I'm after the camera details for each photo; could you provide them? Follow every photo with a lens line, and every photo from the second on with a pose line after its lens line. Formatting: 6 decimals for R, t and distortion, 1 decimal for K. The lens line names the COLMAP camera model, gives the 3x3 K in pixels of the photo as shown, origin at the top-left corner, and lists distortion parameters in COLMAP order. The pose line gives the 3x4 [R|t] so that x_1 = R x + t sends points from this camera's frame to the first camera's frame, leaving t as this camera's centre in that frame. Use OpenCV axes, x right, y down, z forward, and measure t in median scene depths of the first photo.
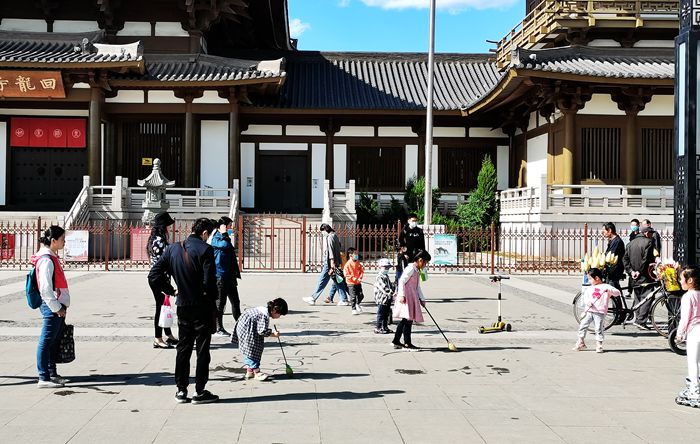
lens RADIAL K [[923.0, 0, 350.0], [0, 923.0, 222.0], [0, 0, 1]] dist [0.022870, 0.055624]
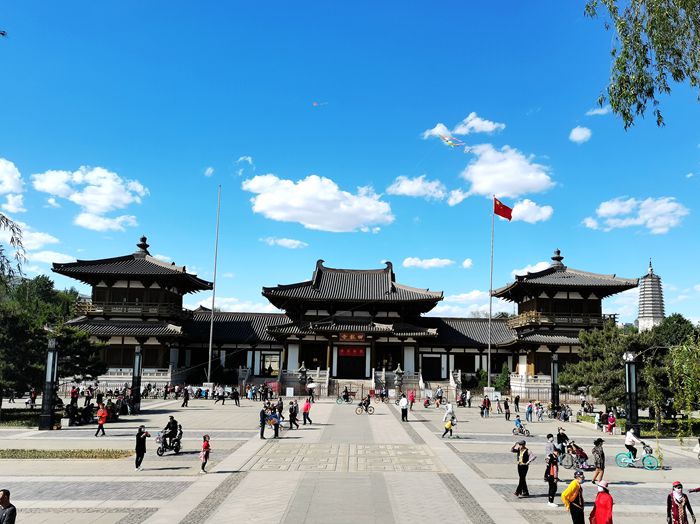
lens RADIAL K [[625.1, 0, 385.1], [0, 625.1, 290.9], [0, 0, 1]] dist [0.004675, 0.066020]
pose [[0.999901, 0.012837, -0.005739, -0.229703], [-0.013402, 0.993538, -0.112706, -0.068702], [0.004255, 0.112772, 0.993612, -1.016769]]
